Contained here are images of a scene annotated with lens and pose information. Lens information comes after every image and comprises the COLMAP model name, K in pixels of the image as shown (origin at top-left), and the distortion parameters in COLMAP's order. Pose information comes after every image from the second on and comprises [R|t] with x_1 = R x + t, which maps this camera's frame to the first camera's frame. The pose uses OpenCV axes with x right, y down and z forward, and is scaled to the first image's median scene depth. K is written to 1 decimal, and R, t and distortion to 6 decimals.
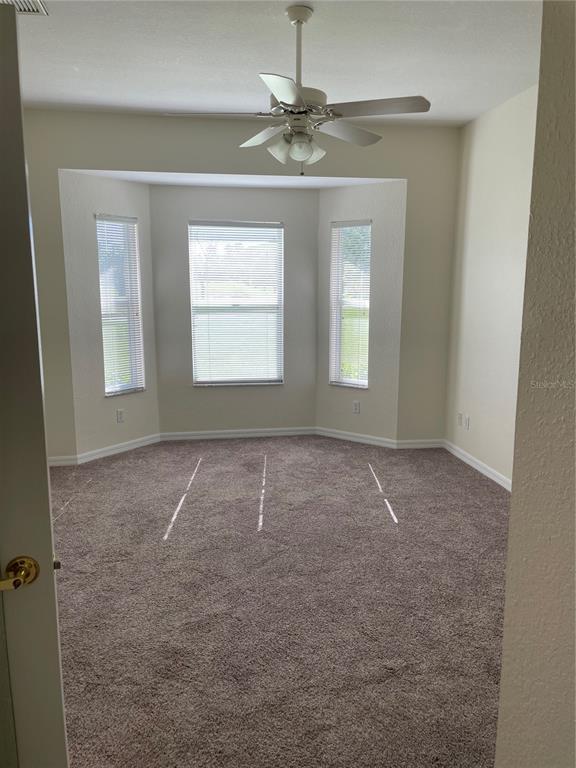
lens RADIAL K [[574.4, 0, 293.2], [0, 574.4, 383.5], [0, 0, 1]] dist [0.005414, -0.003834]
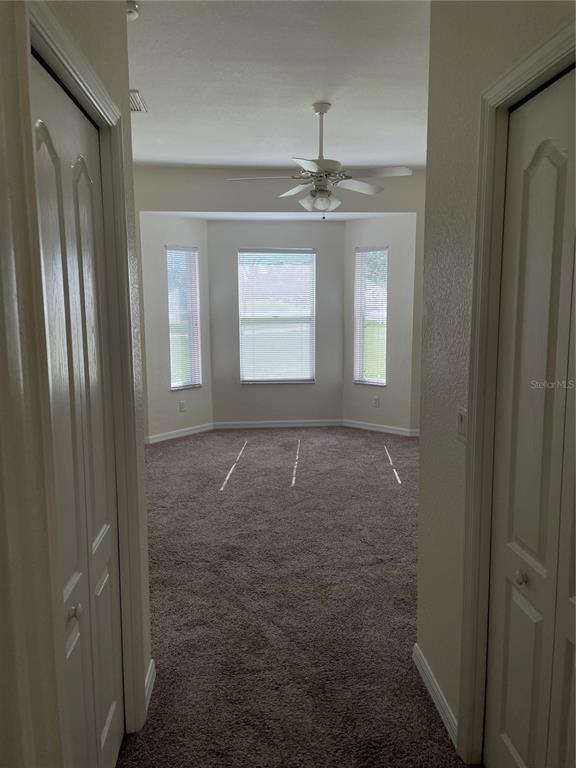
lens RADIAL K [[574.4, 0, 285.9], [0, 574.4, 386.2], [0, 0, 1]] dist [0.005414, -0.003834]
pose [[0.996620, 0.003328, -0.082086, 0.027019], [-0.005527, 0.999632, -0.026574, 0.053752], [0.081968, 0.026938, 0.996271, -0.259264]]
